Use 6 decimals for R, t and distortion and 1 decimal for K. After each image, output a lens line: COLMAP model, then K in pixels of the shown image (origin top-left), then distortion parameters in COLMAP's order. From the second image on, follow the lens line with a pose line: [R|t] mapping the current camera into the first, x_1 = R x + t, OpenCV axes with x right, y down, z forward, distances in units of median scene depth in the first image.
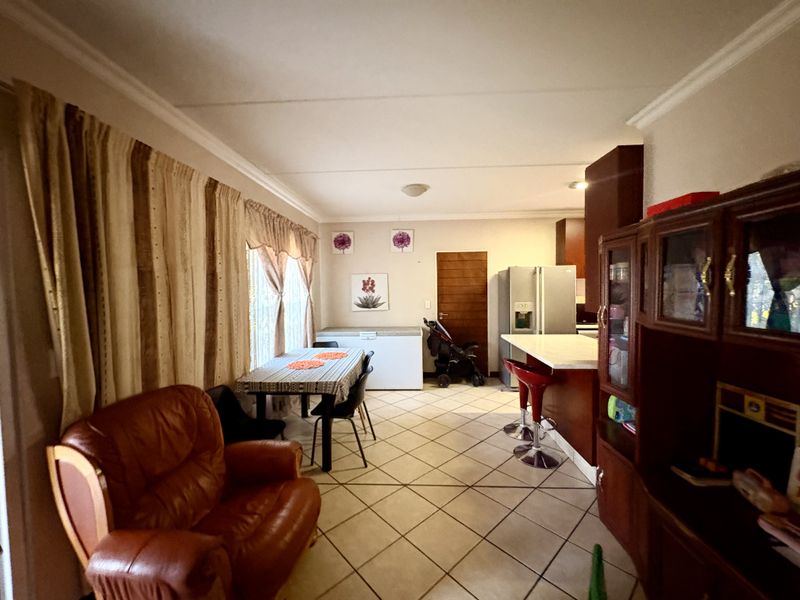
lens RADIAL K [[319.5, 0, 399.2], [0, 319.5, 299.4], [0, 0, 1]] dist [0.000512, 0.000051]
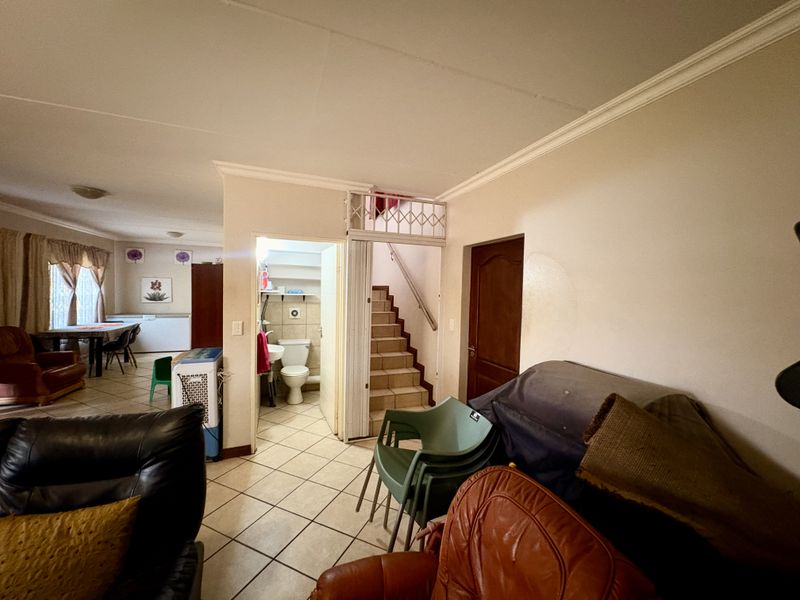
lens RADIAL K [[319.5, 0, 400.5], [0, 319.5, 302.0], [0, 0, 1]] dist [0.000512, 0.000051]
pose [[0.918336, 0.024104, 0.395068, 0.519948], [-0.025392, 0.999676, -0.001969, 0.010027], [-0.394987, -0.008223, 0.918650, -1.172713]]
